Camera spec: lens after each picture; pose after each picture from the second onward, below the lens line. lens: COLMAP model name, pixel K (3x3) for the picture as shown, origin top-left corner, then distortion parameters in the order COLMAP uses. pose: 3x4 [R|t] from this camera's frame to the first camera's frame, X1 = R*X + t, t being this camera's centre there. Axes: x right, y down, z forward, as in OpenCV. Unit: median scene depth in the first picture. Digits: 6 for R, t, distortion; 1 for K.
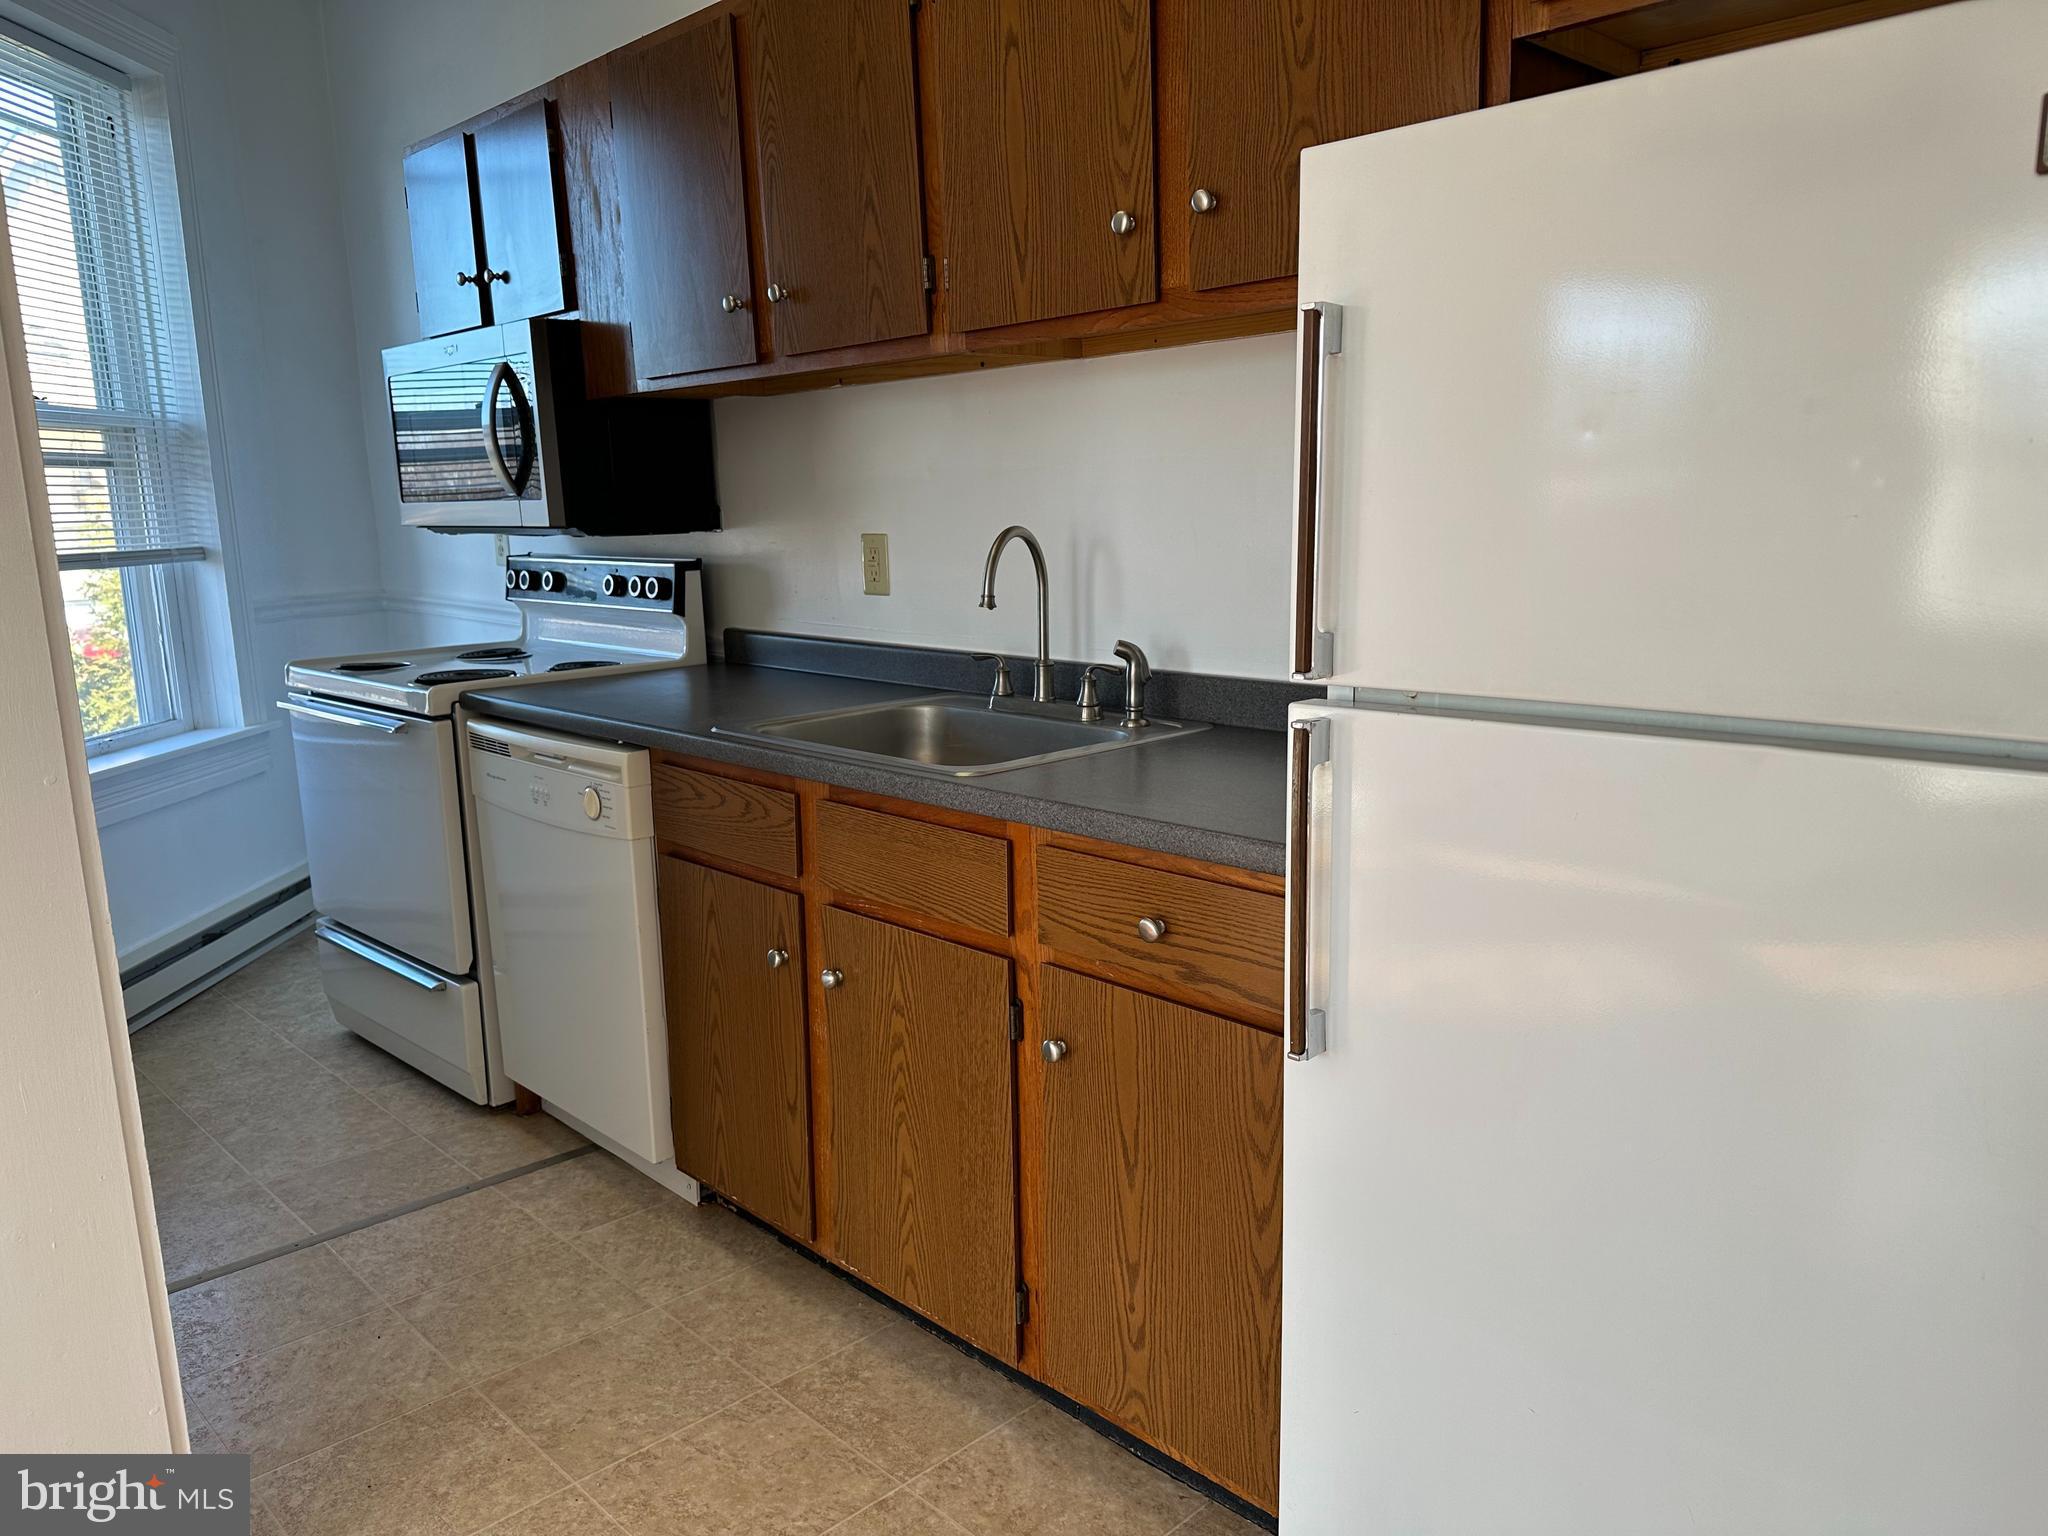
lens RADIAL K [[1422.3, 0, 1024.0], [0, 1422.3, 768.0], [0, 0, 1]] dist [0.054379, -0.072149]
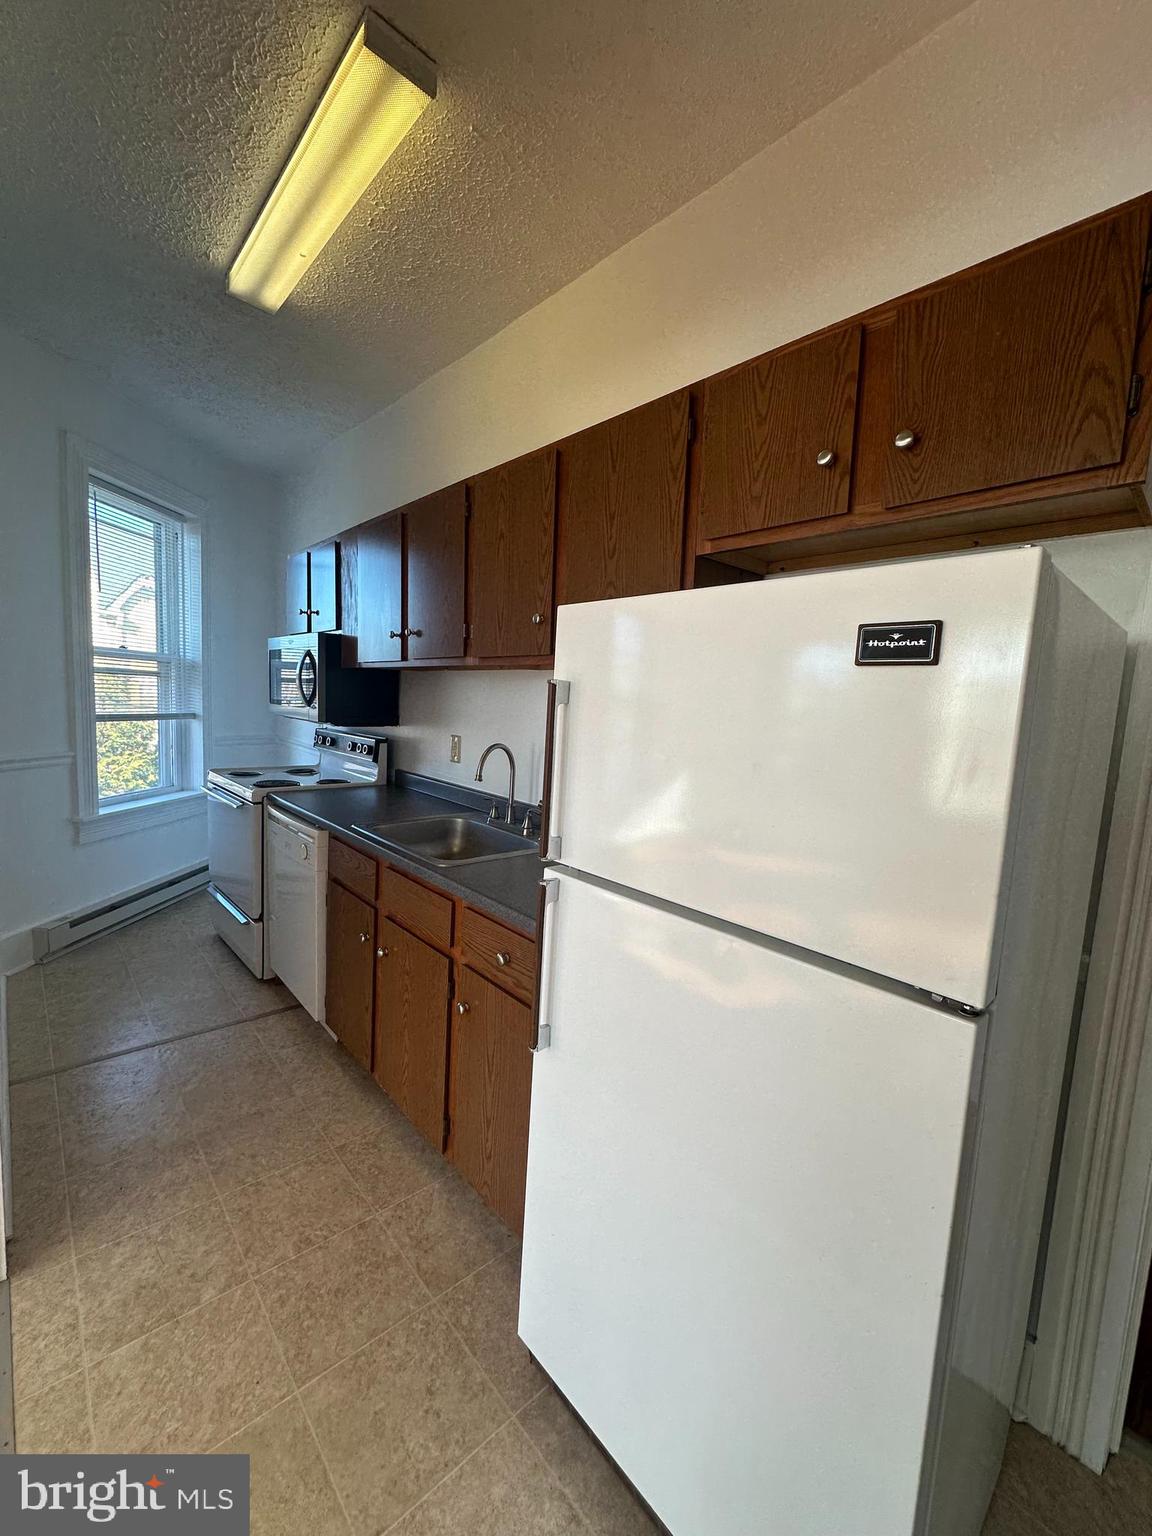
lens RADIAL K [[612.6, 0, 561.3], [0, 612.6, 765.3], [0, 0, 1]] dist [-0.002009, -0.000065]
pose [[0.996131, 0.076252, -0.043677, 0.117176], [-0.079553, 0.993646, -0.079616, -0.061512], [0.037329, 0.082782, 0.995868, 0.061052]]
